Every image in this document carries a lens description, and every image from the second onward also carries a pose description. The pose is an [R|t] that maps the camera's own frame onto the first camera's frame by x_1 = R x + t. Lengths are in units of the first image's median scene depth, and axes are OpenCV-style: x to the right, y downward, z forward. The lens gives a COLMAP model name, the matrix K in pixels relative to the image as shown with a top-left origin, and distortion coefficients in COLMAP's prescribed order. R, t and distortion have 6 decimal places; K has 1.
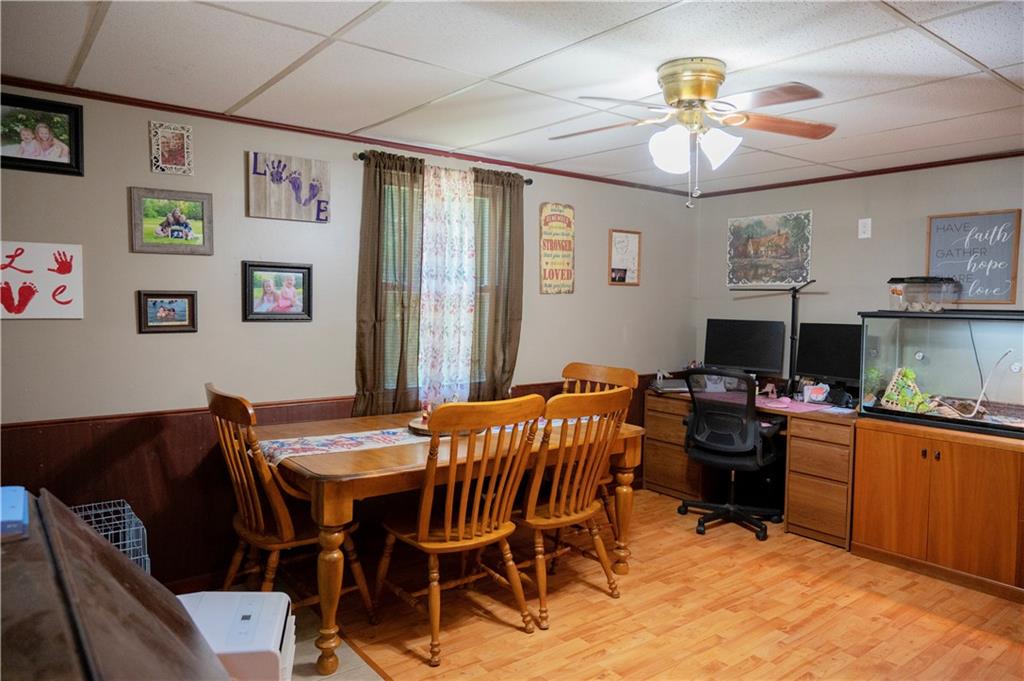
lens RADIAL K [[692.1, 0, 509.8], [0, 692.1, 336.8], [0, 0, 1]] dist [0.002288, 0.001572]
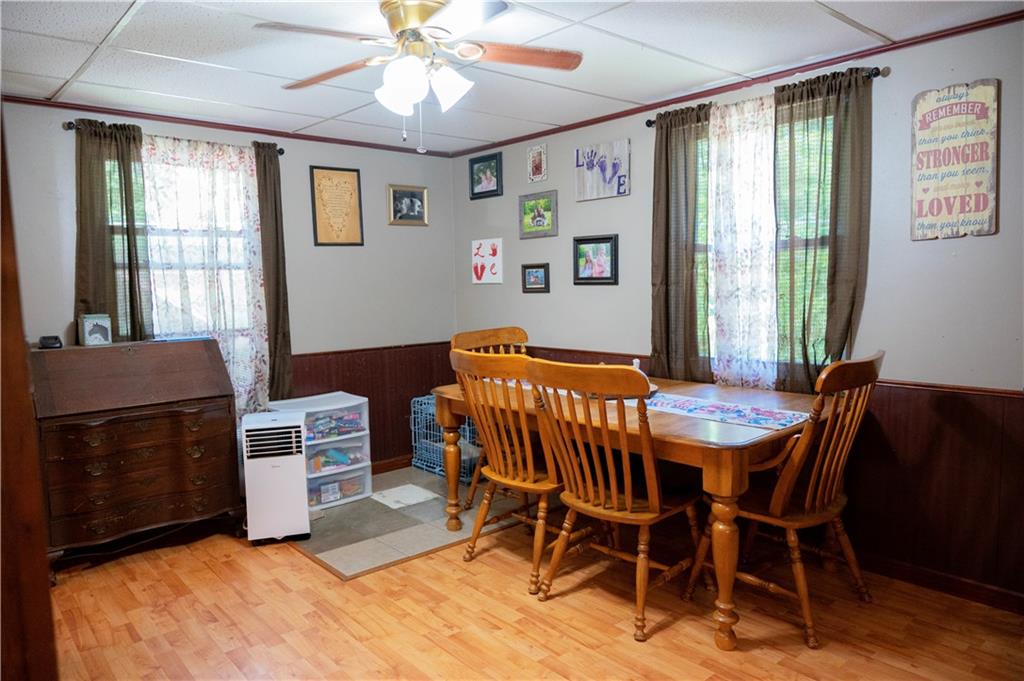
lens RADIAL K [[692.1, 0, 509.3], [0, 692.1, 342.7], [0, 0, 1]] dist [0.002288, 0.001572]
pose [[0.058009, 0.072354, -0.995691, 0.865258], [-0.034711, 0.996913, 0.070421, -0.001550], [0.997712, 0.030476, 0.060341, 0.781351]]
